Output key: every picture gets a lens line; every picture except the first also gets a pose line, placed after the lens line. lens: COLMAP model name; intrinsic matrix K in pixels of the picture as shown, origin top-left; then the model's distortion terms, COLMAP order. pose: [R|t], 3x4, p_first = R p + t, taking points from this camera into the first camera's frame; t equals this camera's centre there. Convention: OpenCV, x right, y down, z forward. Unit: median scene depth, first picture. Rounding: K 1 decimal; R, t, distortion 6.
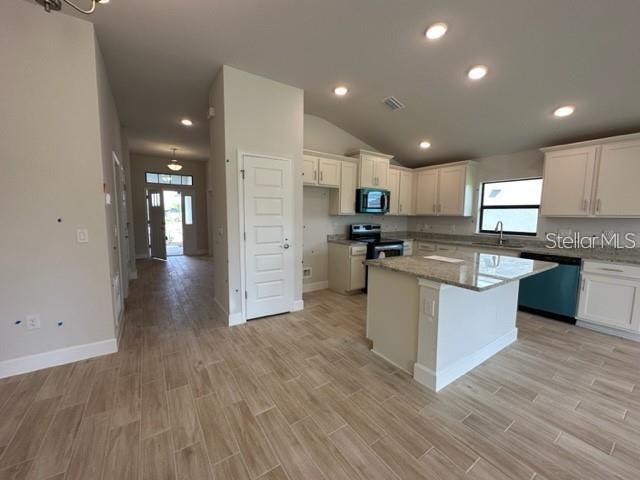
lens RADIAL K [[255.0, 0, 320.8], [0, 255.0, 238.7], [0, 0, 1]] dist [-0.000716, 0.000621]
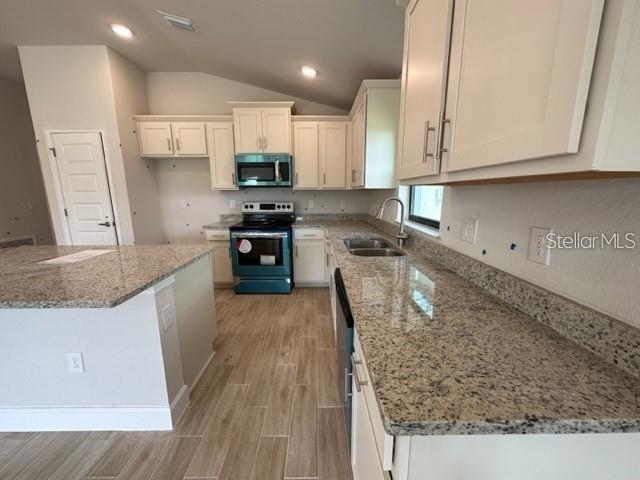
lens RADIAL K [[255.0, 0, 317.1], [0, 255.0, 238.3], [0, 0, 1]] dist [-0.000716, 0.000621]
pose [[0.829273, 0.079995, -0.553088, 0.988587], [-0.037093, 0.995398, 0.088352, -0.030518], [0.557611, -0.052753, 0.828425, 0.602277]]
